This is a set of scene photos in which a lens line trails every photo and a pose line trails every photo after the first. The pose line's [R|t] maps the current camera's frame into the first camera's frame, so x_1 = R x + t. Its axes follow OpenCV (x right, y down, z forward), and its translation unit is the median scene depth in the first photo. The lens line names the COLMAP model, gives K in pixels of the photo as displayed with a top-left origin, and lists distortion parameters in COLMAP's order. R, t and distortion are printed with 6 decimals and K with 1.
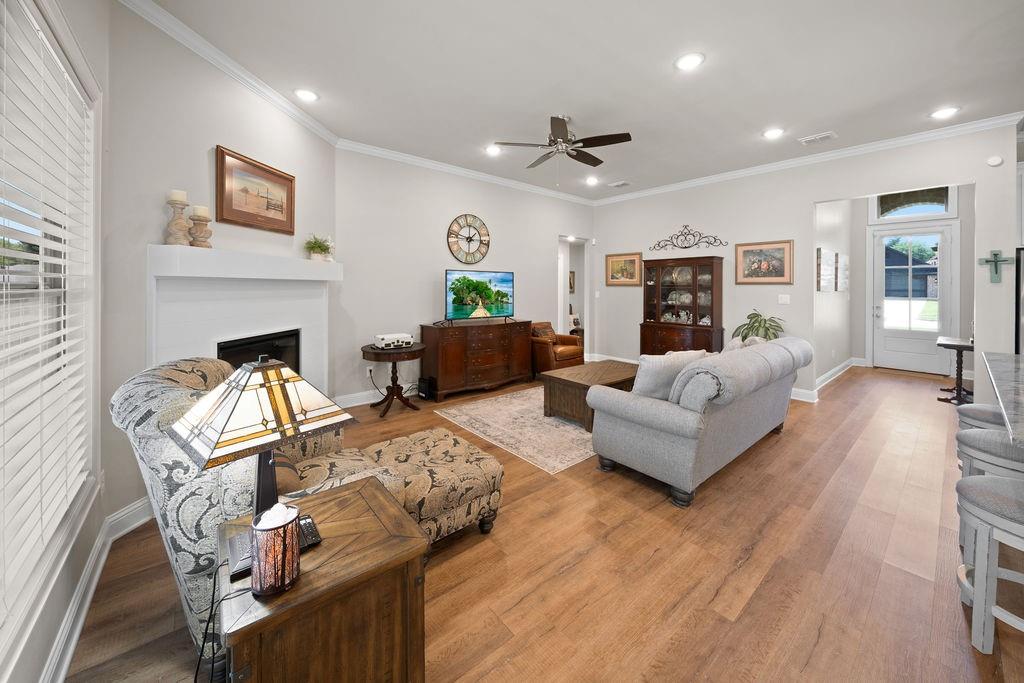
lens RADIAL K [[382.8, 0, 507.3], [0, 382.8, 286.2], [0, 0, 1]] dist [-0.000052, 0.000035]
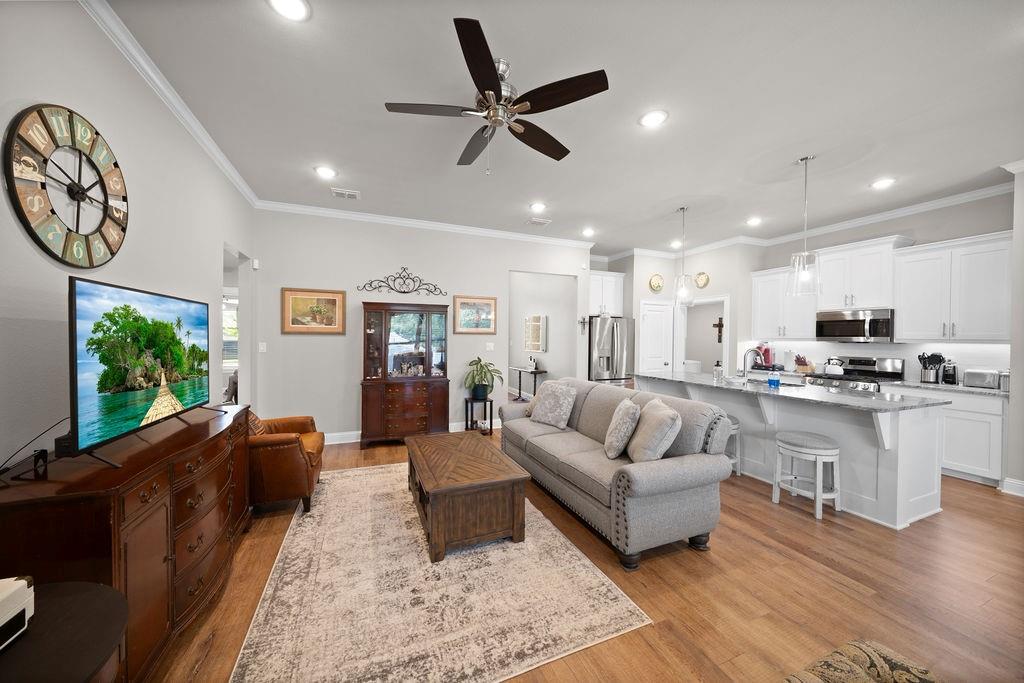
lens RADIAL K [[357.3, 0, 512.0], [0, 357.3, 341.5], [0, 0, 1]] dist [-0.000598, 0.000010]
pose [[0.301952, -0.013901, 0.953222, -0.291012], [-0.007970, 0.999822, 0.017106, -0.002100], [-0.953290, -0.012762, 0.301788, 0.564387]]
